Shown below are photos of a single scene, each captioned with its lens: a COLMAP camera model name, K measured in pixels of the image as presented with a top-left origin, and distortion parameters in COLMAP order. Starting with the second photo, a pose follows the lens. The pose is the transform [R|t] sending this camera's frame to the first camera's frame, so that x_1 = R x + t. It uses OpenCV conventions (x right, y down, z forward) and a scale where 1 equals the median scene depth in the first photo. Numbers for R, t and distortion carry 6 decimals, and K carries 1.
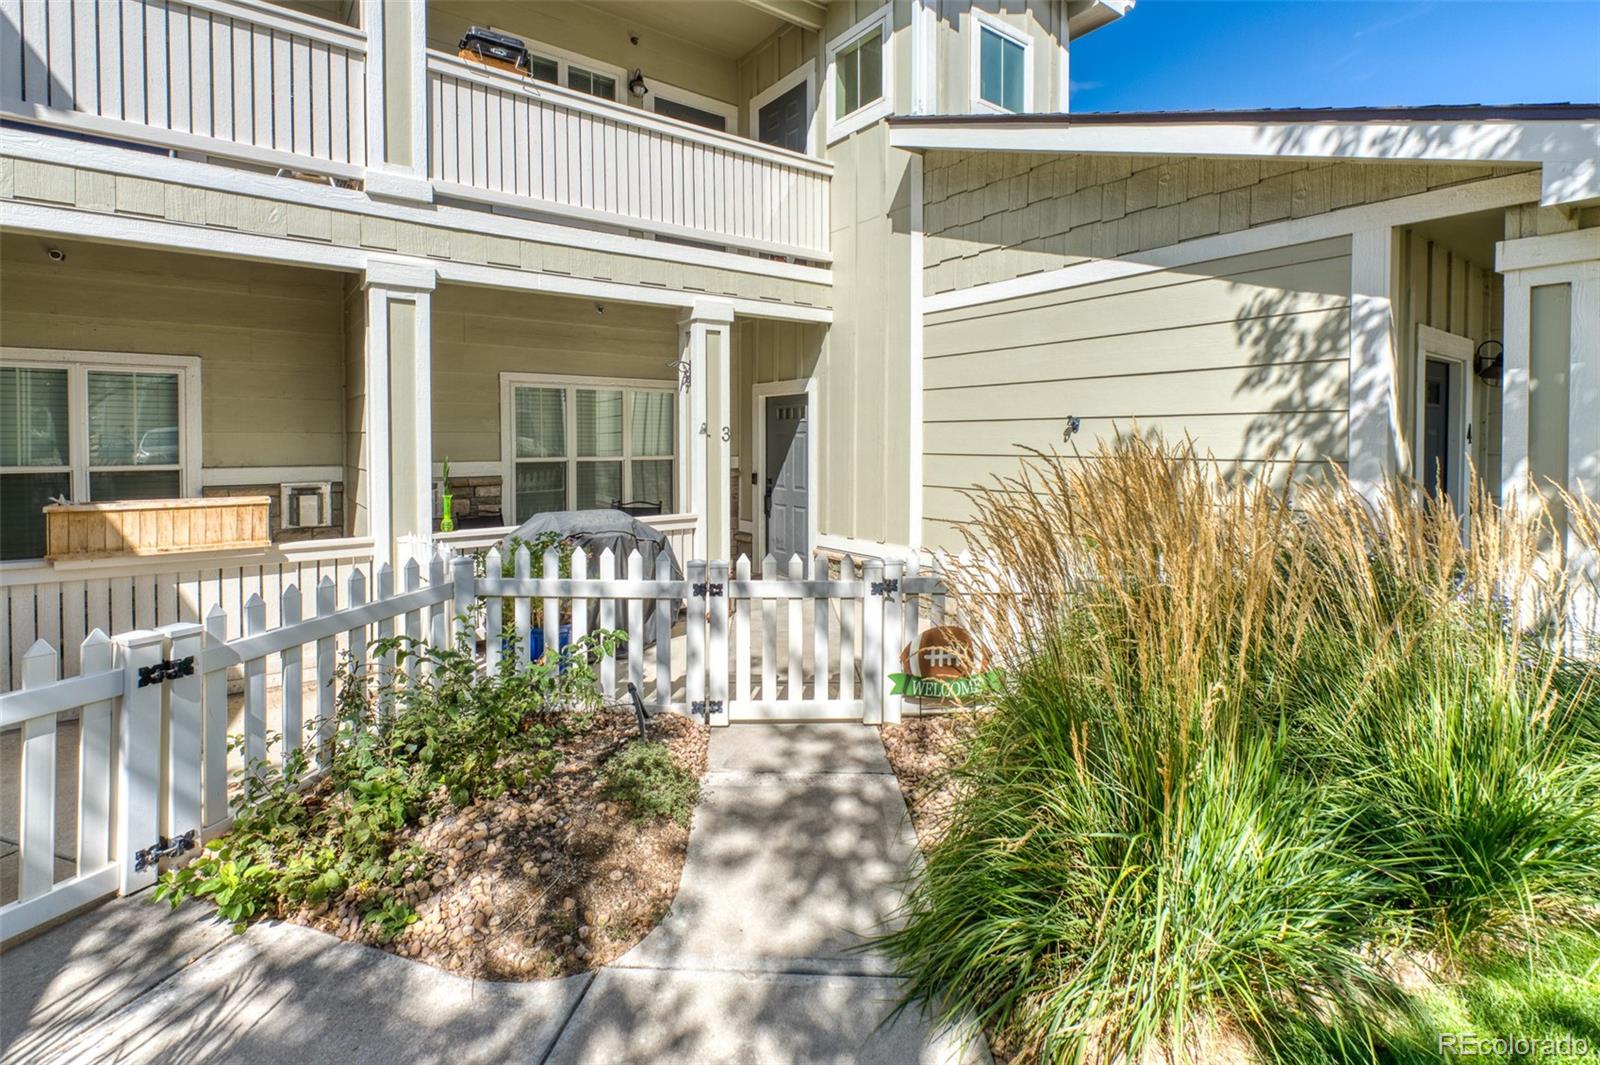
lens RADIAL K [[734.1, 0, 799.8], [0, 734.1, 452.3], [0, 0, 1]] dist [-0.001695, -0.003083]
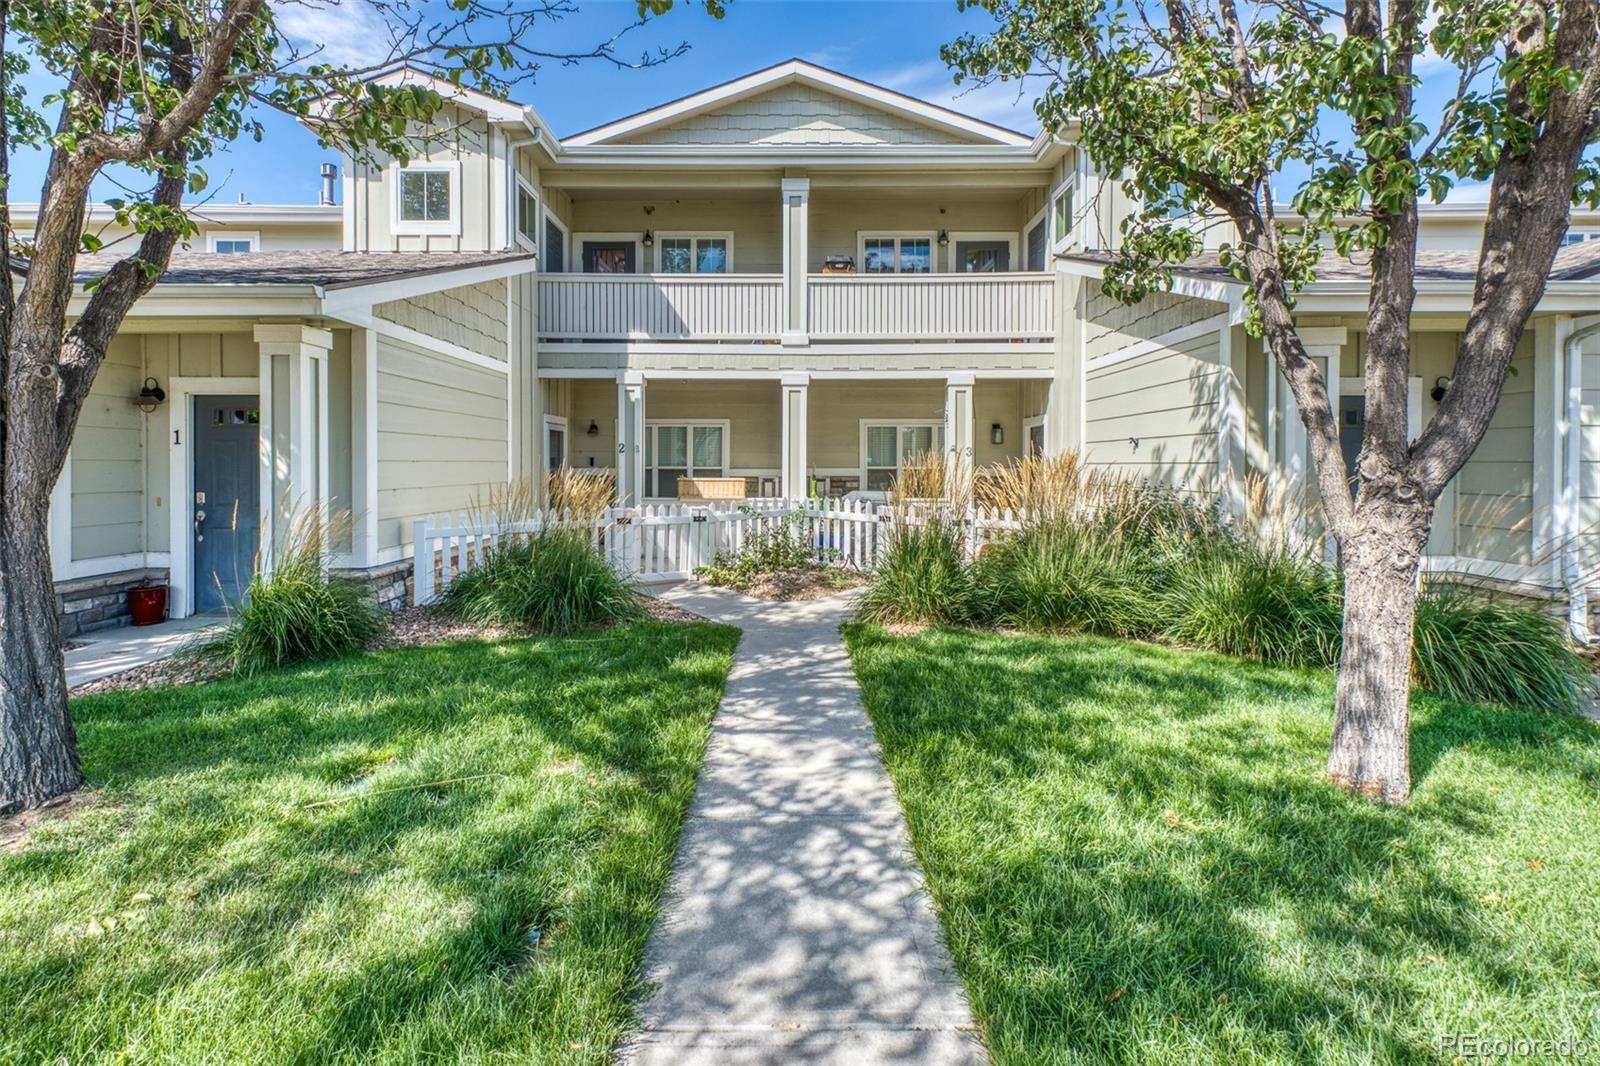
lens RADIAL K [[734.1, 0, 766.9], [0, 734.1, 470.3], [0, 0, 1]] dist [-0.001695, -0.003083]
pose [[0.783511, 0.006013, -0.621349, 0.765361], [-0.013589, 0.999880, -0.007460, 0.047951], [0.621229, 0.014289, 0.783499, -0.781777]]
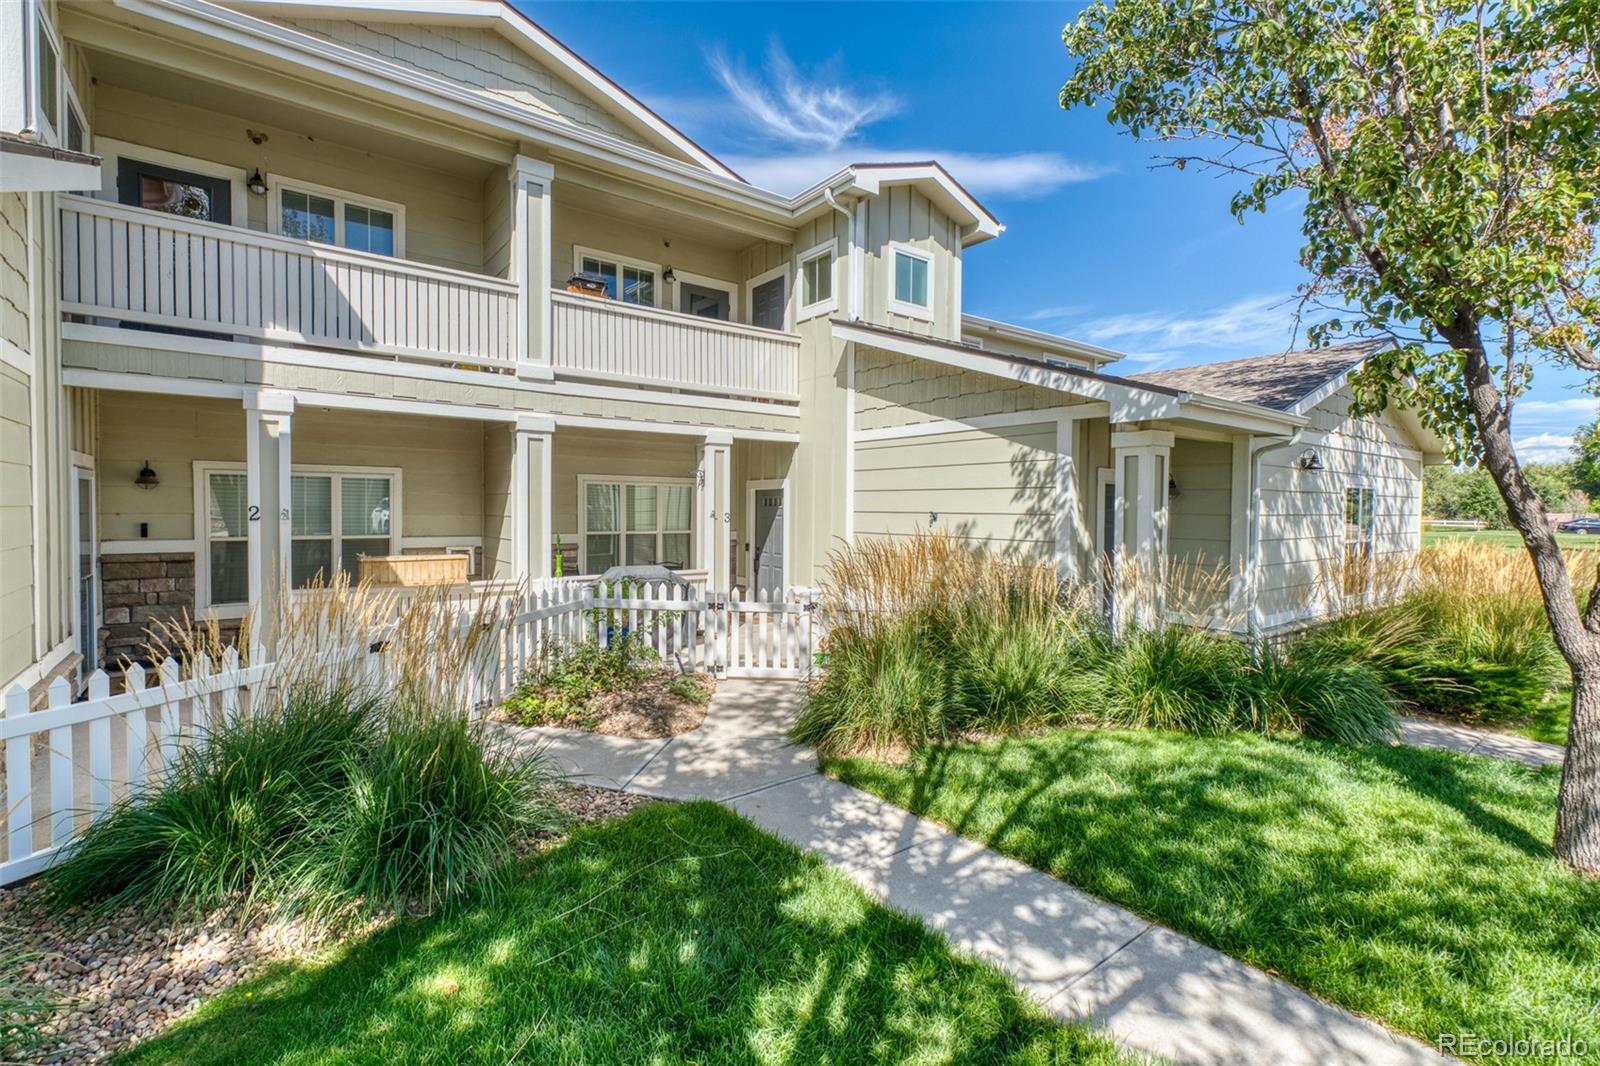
lens RADIAL K [[734.1, 0, 798.4], [0, 734.1, 527.1], [0, 0, 1]] dist [-0.001695, -0.003083]
pose [[0.999943, 0.010643, -0.000301, 0.064745], [-0.010640, 0.999909, 0.008233, -0.025306], [0.000388, -0.008230, 0.999966, -0.698224]]
